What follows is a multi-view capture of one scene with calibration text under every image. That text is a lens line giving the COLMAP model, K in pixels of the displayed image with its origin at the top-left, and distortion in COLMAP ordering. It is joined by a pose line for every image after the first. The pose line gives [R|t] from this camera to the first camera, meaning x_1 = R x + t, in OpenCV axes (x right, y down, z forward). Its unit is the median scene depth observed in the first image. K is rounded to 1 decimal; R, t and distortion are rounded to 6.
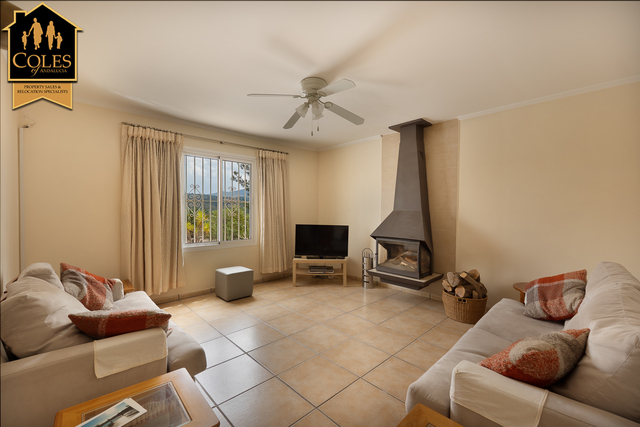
lens RADIAL K [[271.1, 0, 320.0], [0, 271.1, 210.9], [0, 0, 1]] dist [-0.011542, -0.000077]
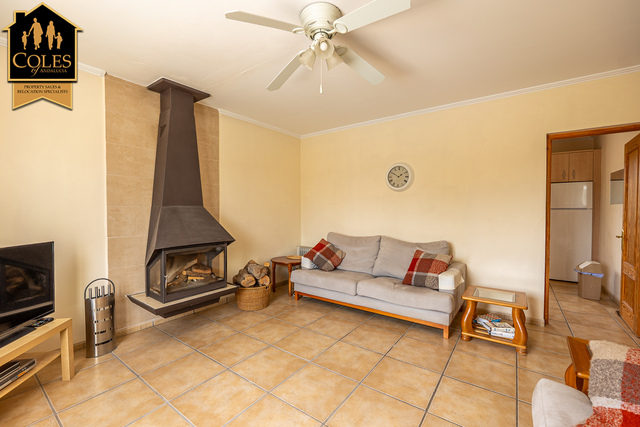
lens RADIAL K [[271.1, 0, 319.3], [0, 271.1, 211.1], [0, 0, 1]] dist [-0.011542, -0.000077]
pose [[-0.183628, -0.020623, 0.982780, -0.500372], [0.002271, 0.999768, 0.021404, -0.004722], [-0.982993, 0.006162, -0.183538, 0.822641]]
